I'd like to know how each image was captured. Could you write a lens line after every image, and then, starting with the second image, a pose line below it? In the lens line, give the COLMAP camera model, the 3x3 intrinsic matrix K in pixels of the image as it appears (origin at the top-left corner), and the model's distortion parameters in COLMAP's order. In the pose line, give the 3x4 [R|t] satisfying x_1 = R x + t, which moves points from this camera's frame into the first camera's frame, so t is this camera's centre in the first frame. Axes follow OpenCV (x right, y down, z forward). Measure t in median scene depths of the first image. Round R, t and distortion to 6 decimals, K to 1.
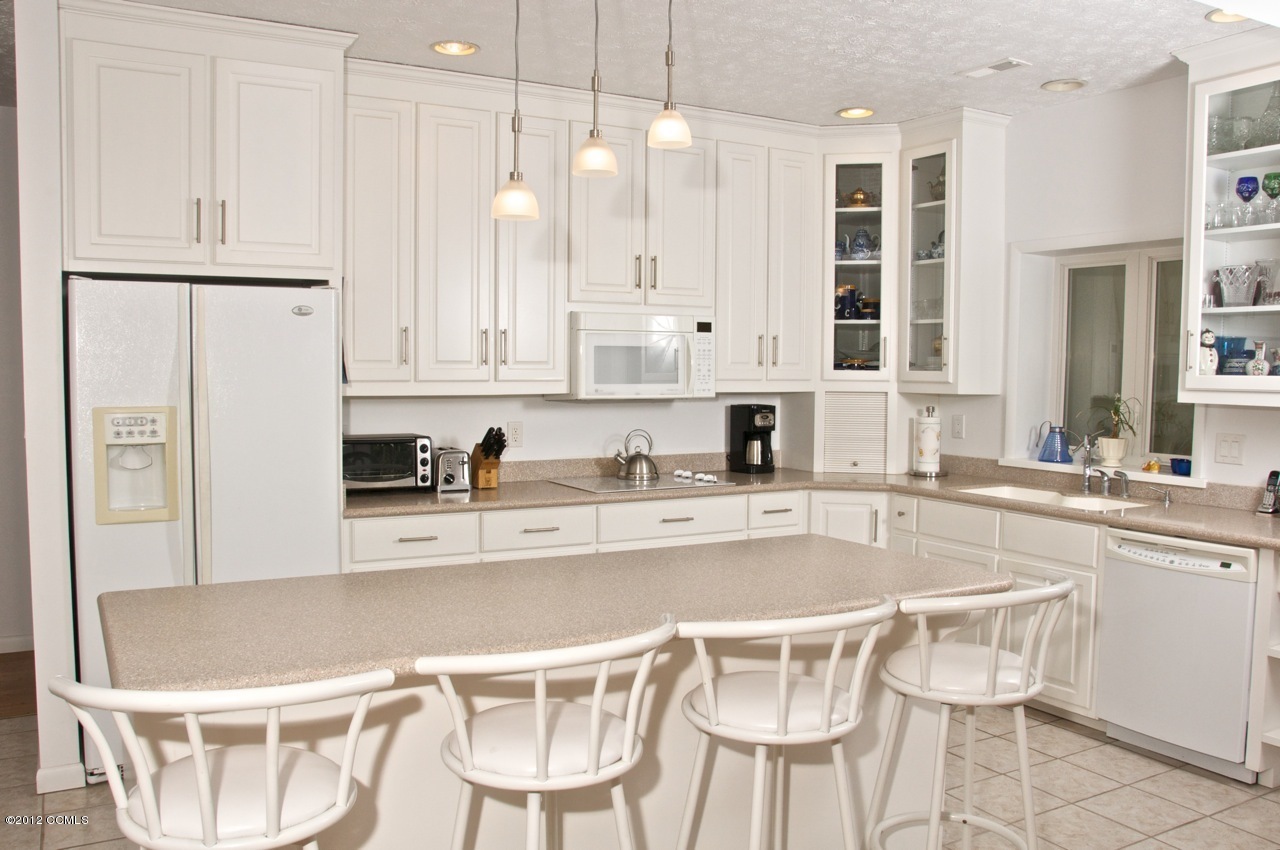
lens RADIAL K [[1058.7, 0, 636.8], [0, 1058.7, 439.8], [0, 0, 1]] dist [-0.140032, 0.120540]
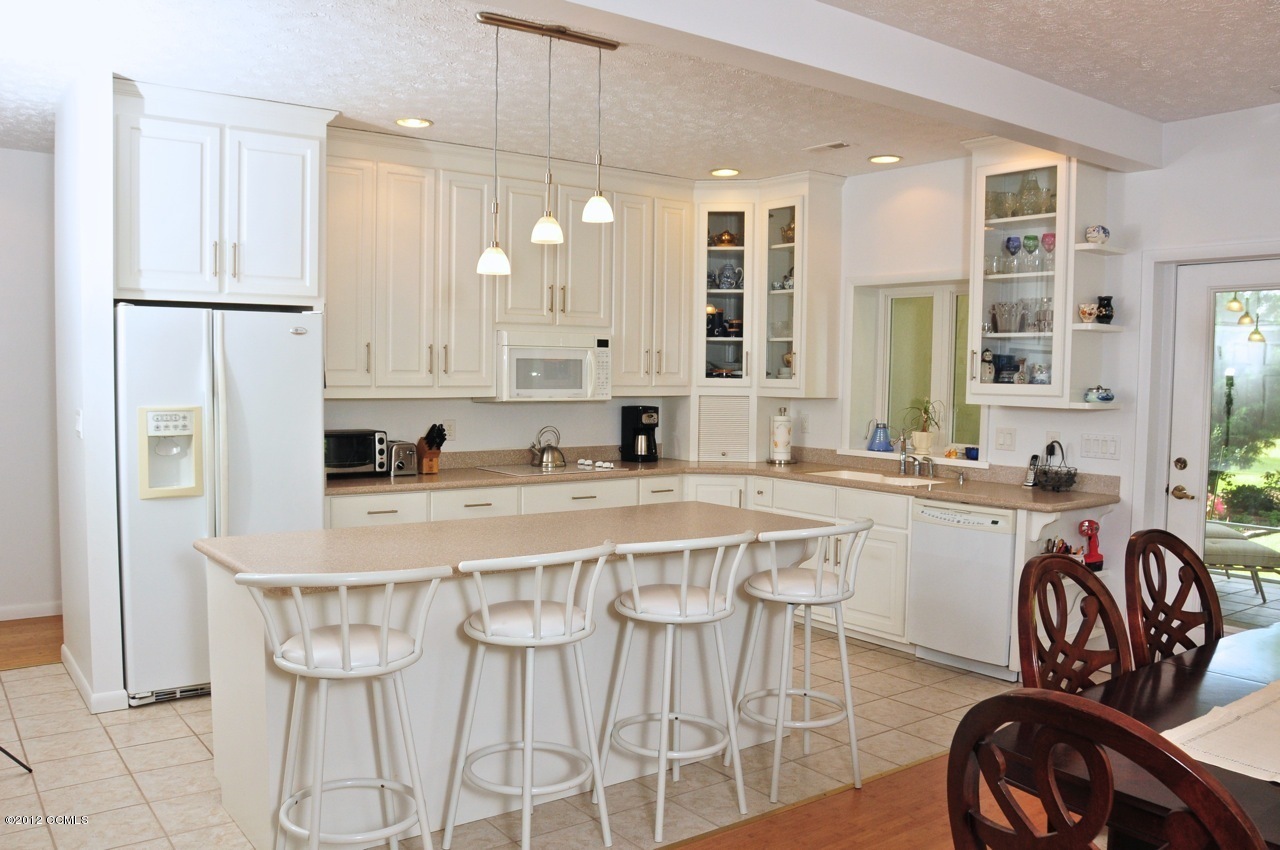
lens RADIAL K [[1043.1, 0, 624.1], [0, 1043.1, 429.3], [0, 0, 1]] dist [-0.083837, 0.001258]
pose [[0.993280, -0.001110, 0.115729, -0.057028], [0.002471, 0.999930, -0.011614, 0.009113], [-0.115708, 0.011822, 0.993213, -0.233580]]
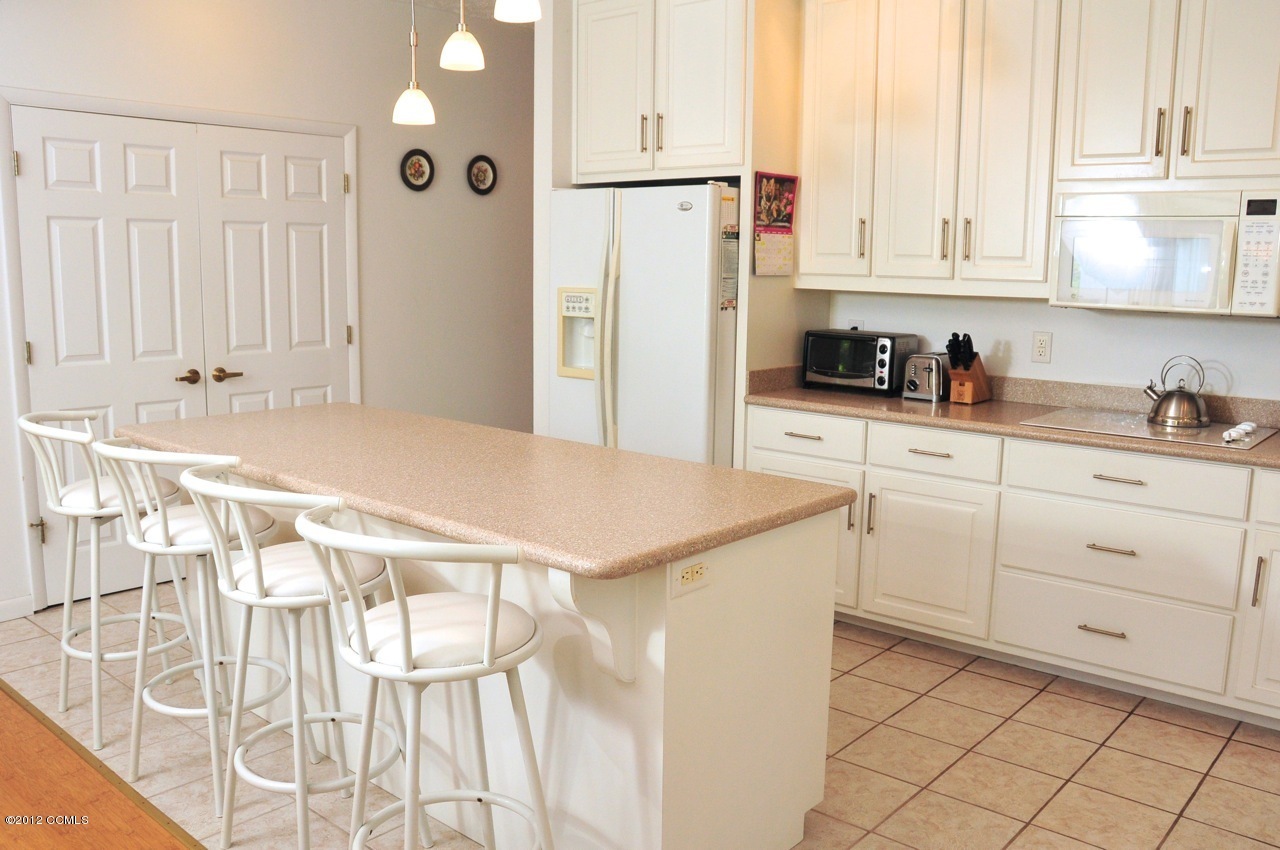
lens RADIAL K [[1058.7, 0, 636.8], [0, 1058.7, 439.8], [0, 0, 1]] dist [-0.140032, 0.120540]
pose [[0.341428, 0.158468, -0.926453, 0.575132], [-0.073932, 0.987159, 0.141605, -0.026818], [0.936996, 0.020147, 0.348759, 0.448160]]
